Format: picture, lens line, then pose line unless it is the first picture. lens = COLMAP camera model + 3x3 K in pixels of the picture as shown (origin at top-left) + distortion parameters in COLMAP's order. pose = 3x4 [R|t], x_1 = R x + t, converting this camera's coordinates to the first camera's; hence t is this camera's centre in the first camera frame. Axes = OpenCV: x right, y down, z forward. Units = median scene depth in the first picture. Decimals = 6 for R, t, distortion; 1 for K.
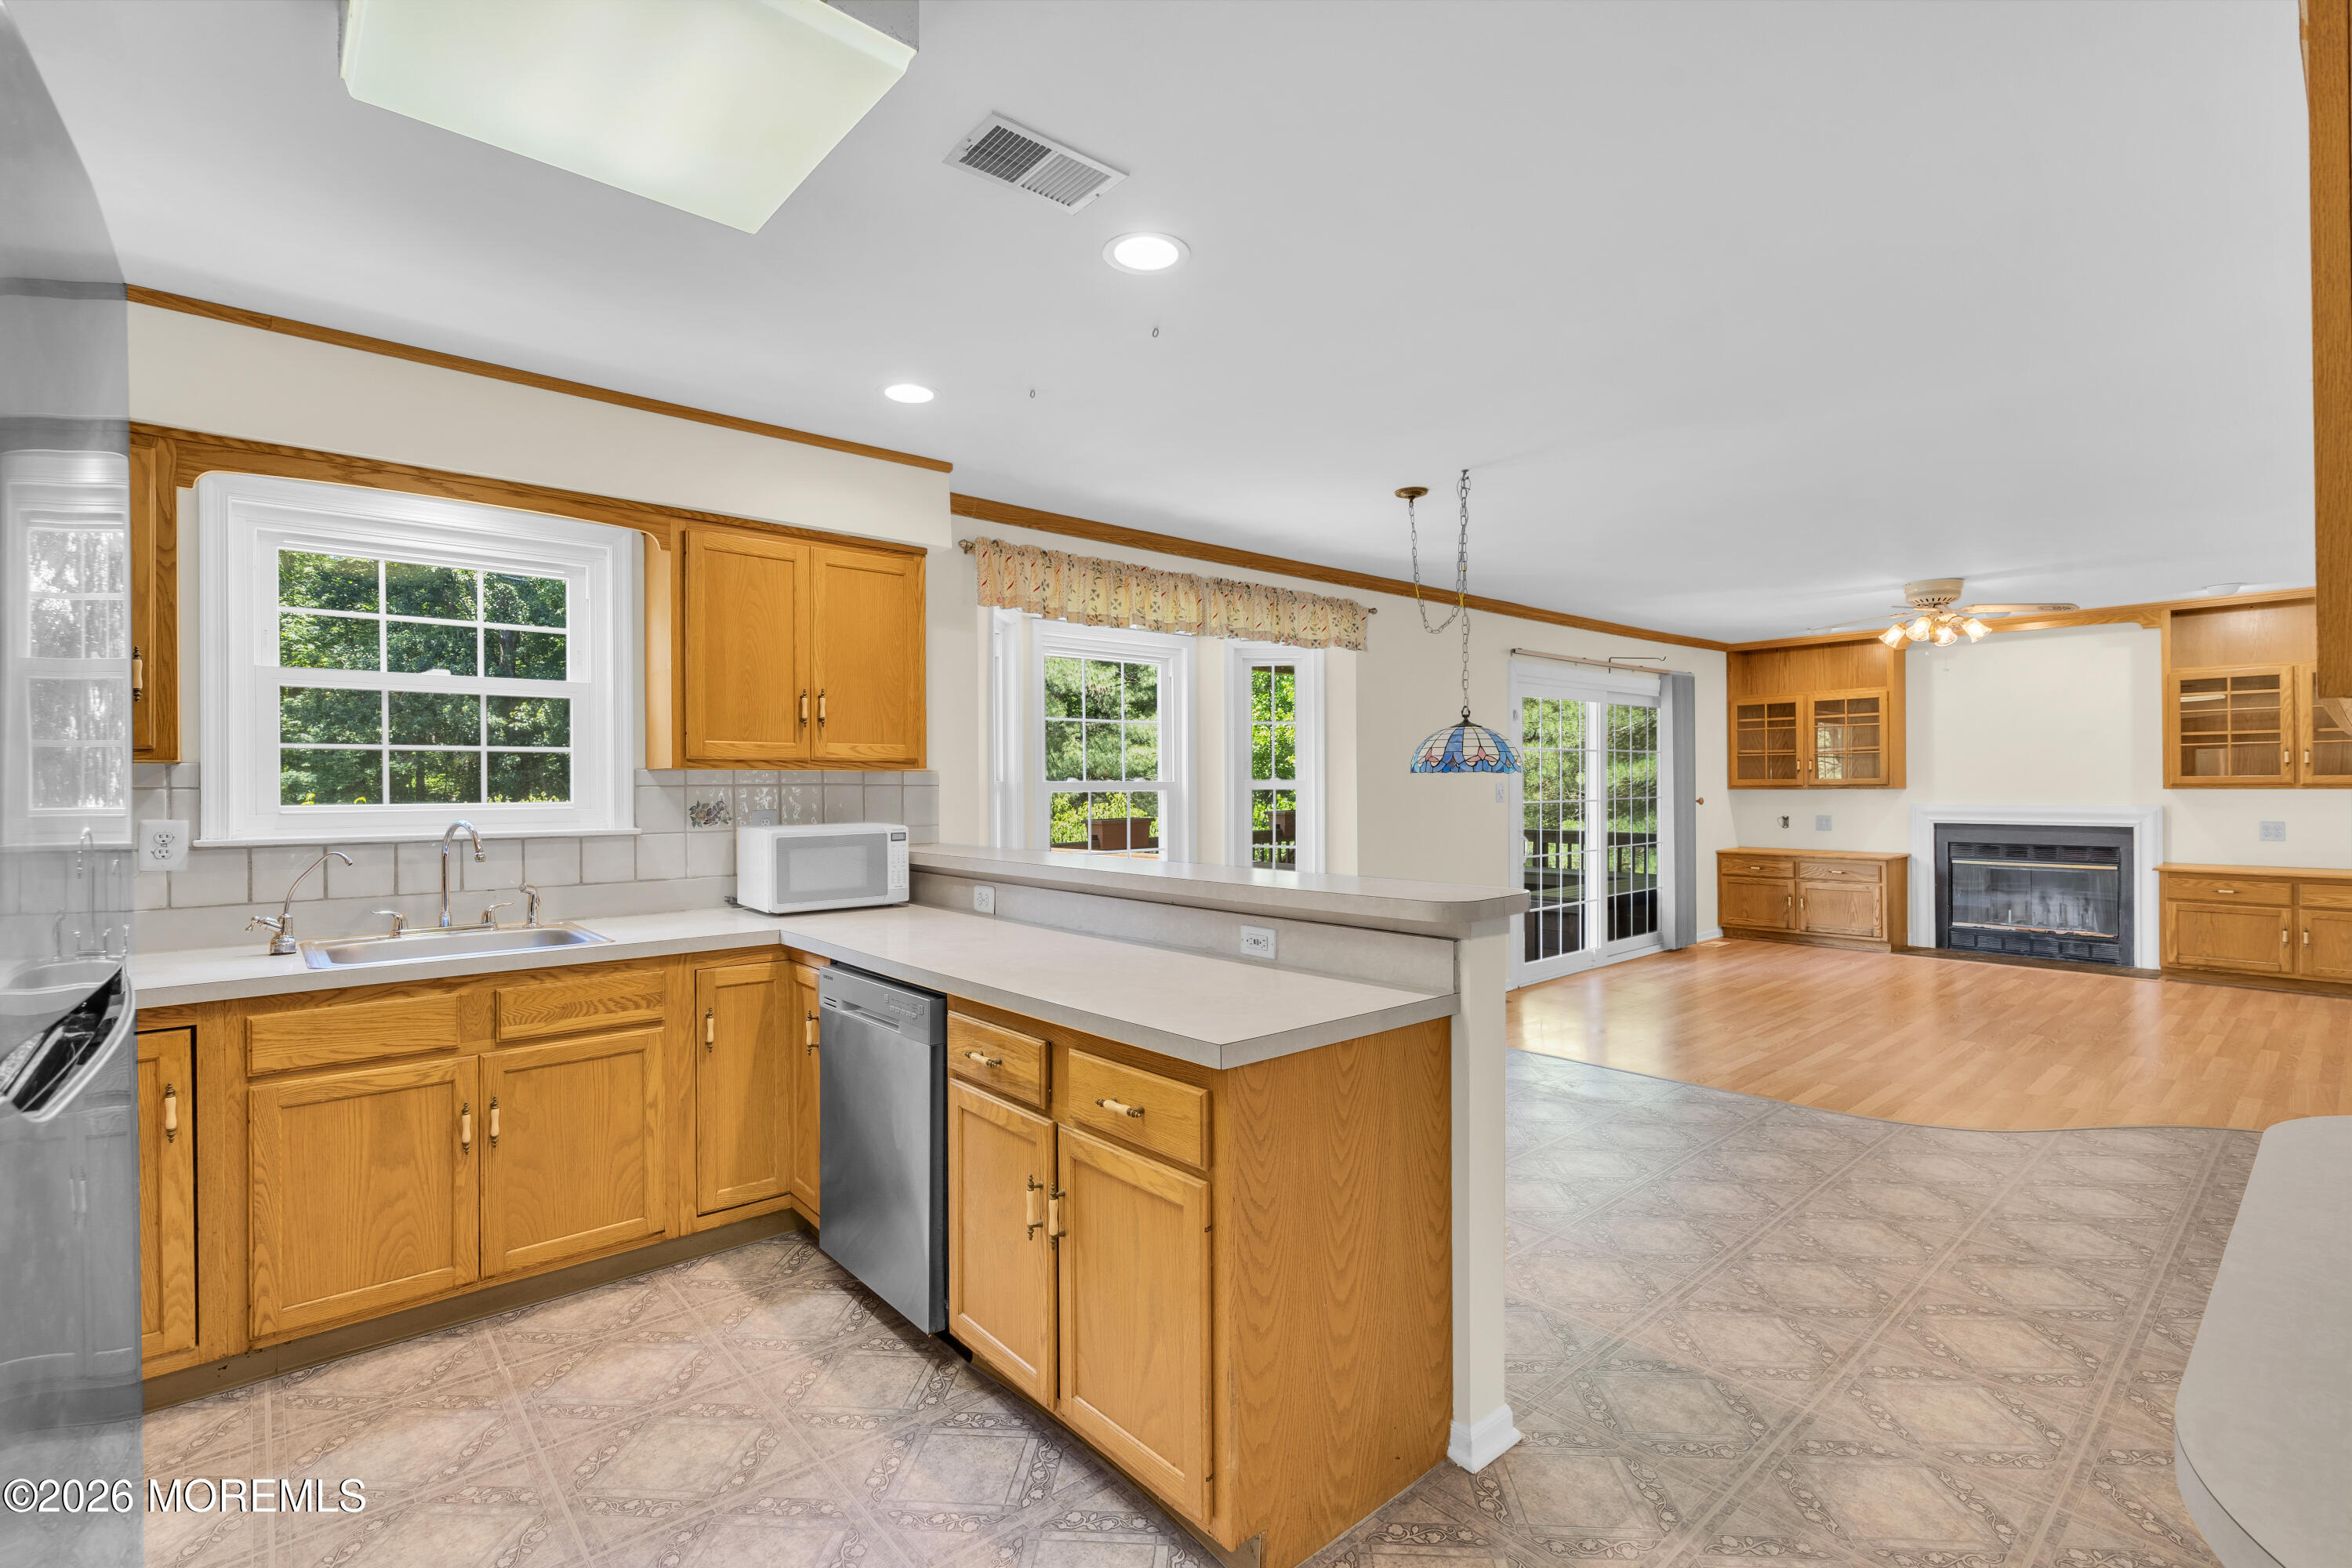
lens RADIAL K [[1062.5, 0, 1179.1], [0, 1062.5, 788.7], [0, 0, 1]] dist [-0.007574, 0.002931]
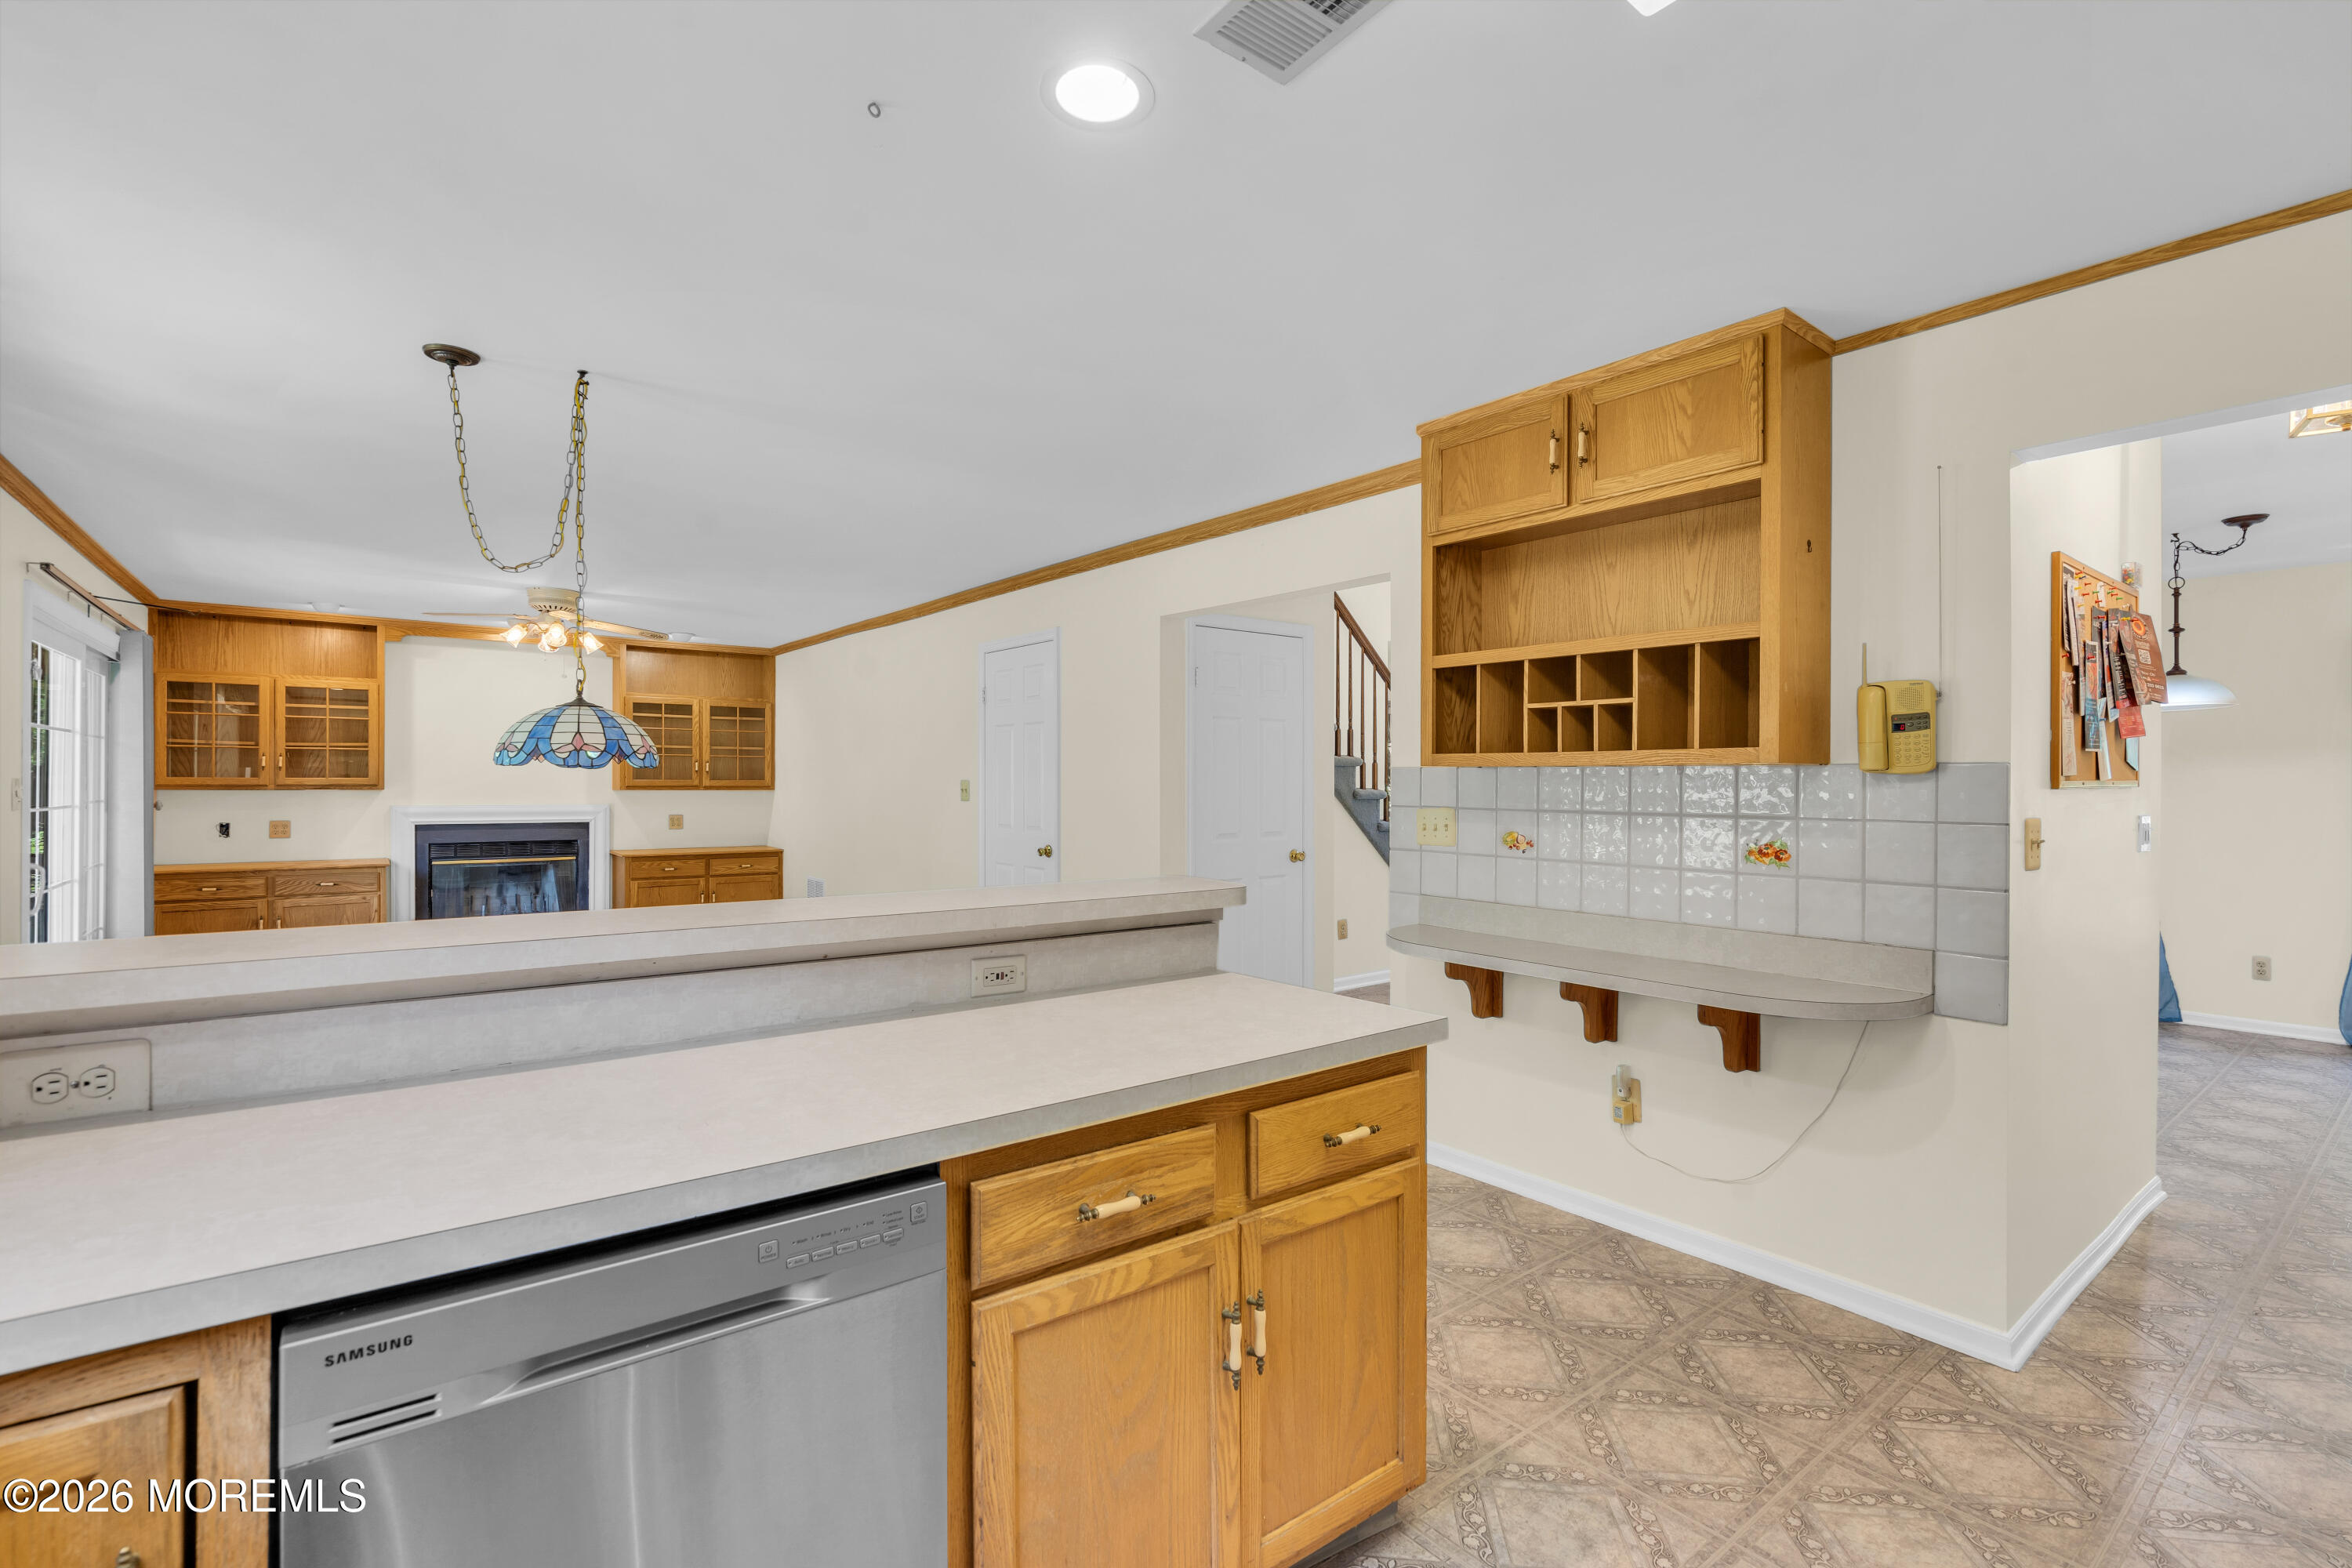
lens RADIAL K [[1062.5, 0, 1179.6], [0, 1062.5, 783.4], [0, 0, 1]] dist [-0.007574, 0.002931]
pose [[0.052601, 0.007995, 0.998584, -0.326256], [-0.000851, 0.999968, -0.007961, 0.002325], [-0.998615, -0.000431, 0.052606, 0.369109]]
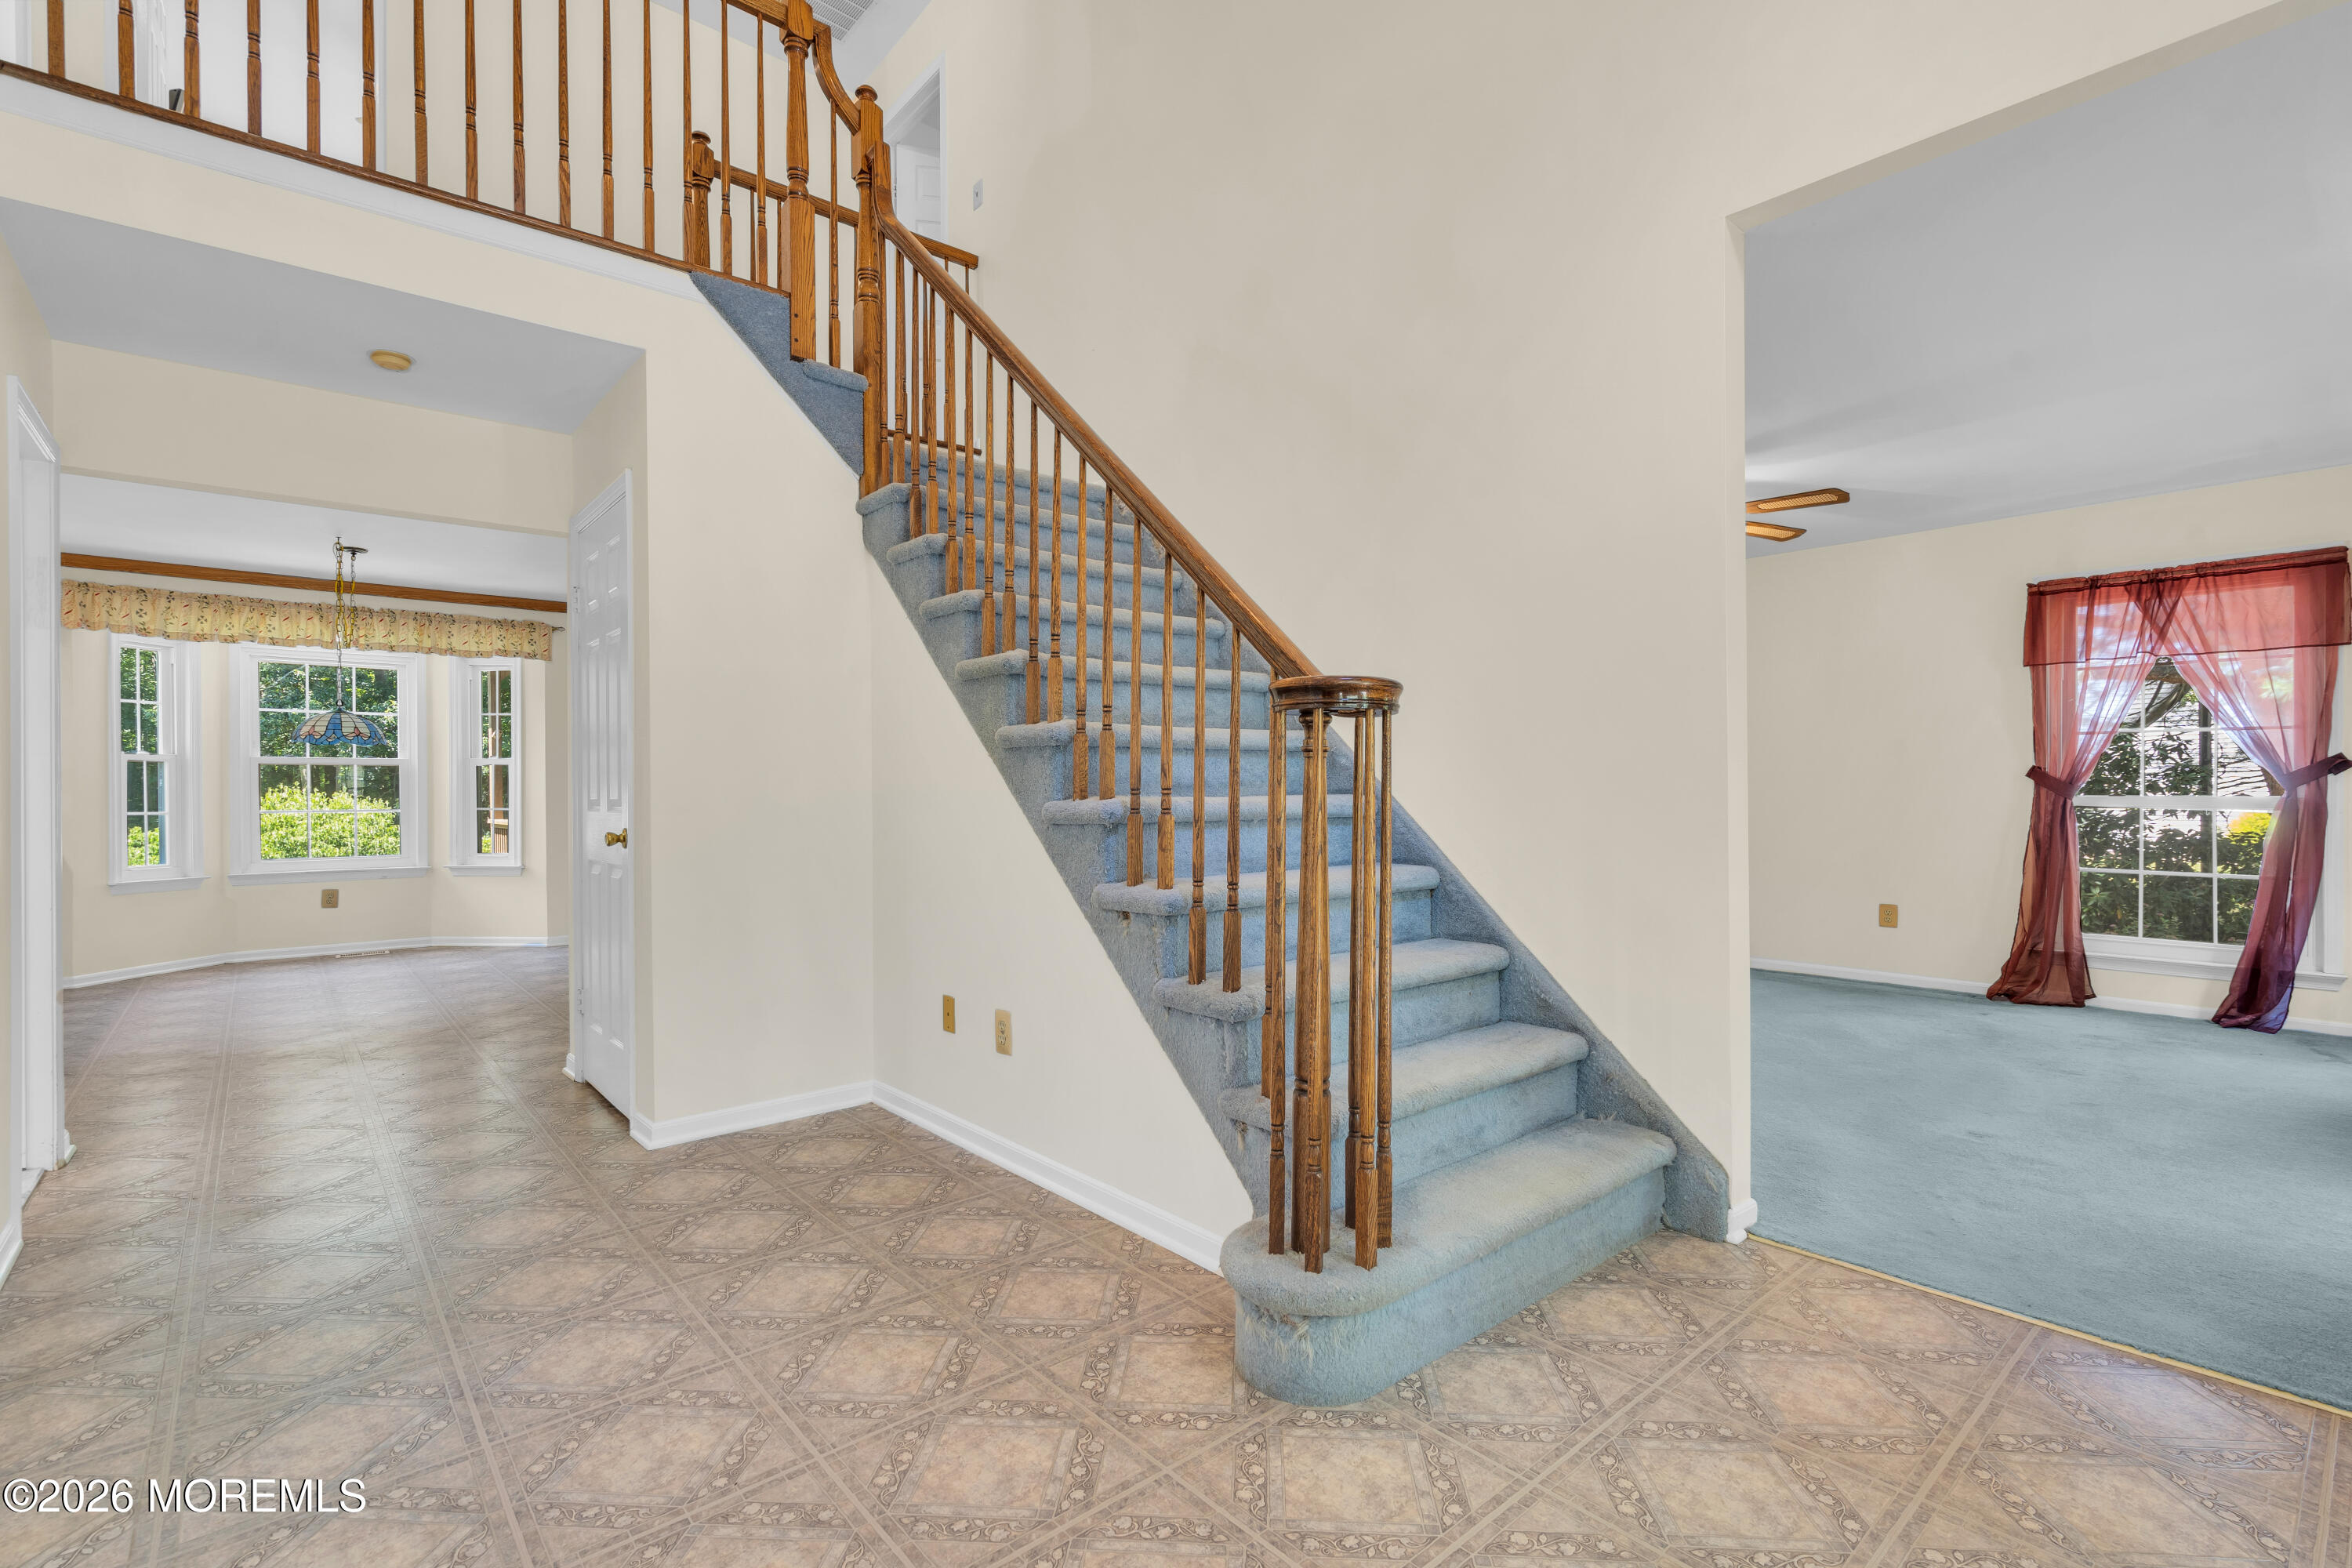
lens RADIAL K [[1076.7, 0, 1190.9], [0, 1076.7, 798.2], [0, 0, 1]] dist [-0.002172, 0.001777]
pose [[0.999994, 0.003507, 0.000078, 1.013658], [-0.003508, 0.999991, 0.002358, 0.037240], [-0.000070, -0.002358, 0.999997, -0.346917]]
